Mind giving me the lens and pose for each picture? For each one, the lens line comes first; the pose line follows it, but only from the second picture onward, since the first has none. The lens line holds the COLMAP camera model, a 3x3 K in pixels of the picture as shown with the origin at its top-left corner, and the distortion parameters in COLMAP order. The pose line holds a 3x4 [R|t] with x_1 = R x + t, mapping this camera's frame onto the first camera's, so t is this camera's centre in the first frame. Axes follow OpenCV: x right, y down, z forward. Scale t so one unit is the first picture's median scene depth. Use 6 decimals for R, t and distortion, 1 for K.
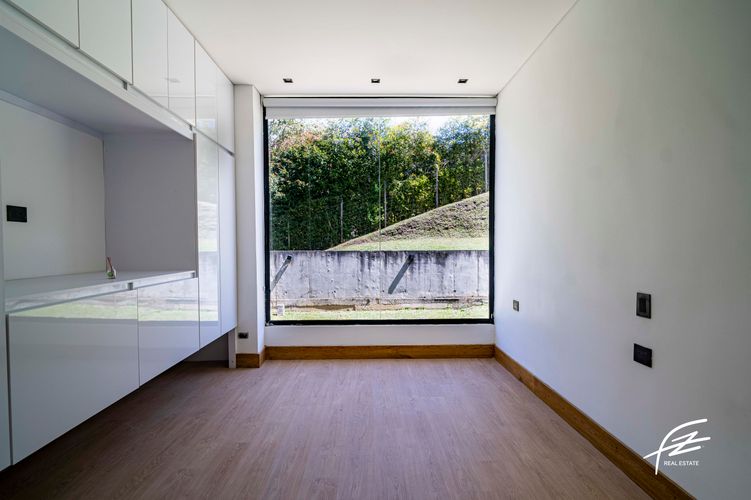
lens RADIAL K [[368.9, 0, 373.7], [0, 368.9, 253.4], [0, 0, 1]] dist [-0.001730, -0.001208]
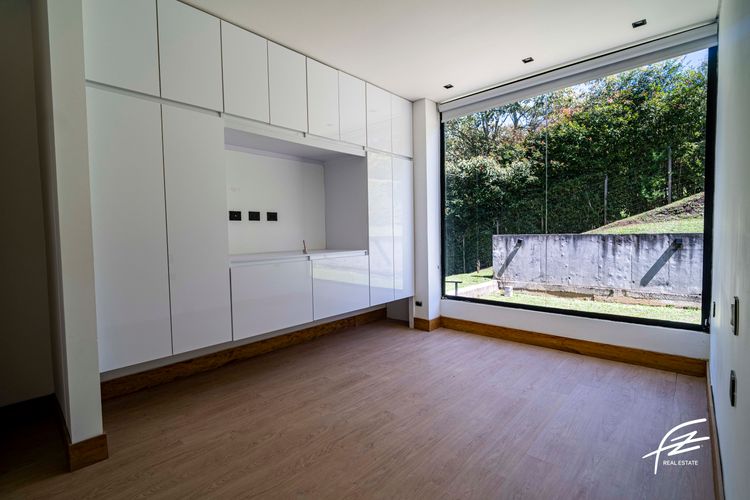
lens RADIAL K [[350.2, 0, 375.1], [0, 350.2, 246.0], [0, 0, 1]] dist [-0.002036, -0.000802]
pose [[0.732244, 0.016777, -0.680836, 0.137382], [0.001351, 0.999659, 0.026087, -0.001135], [0.681041, -0.020021, 0.731971, 0.016074]]
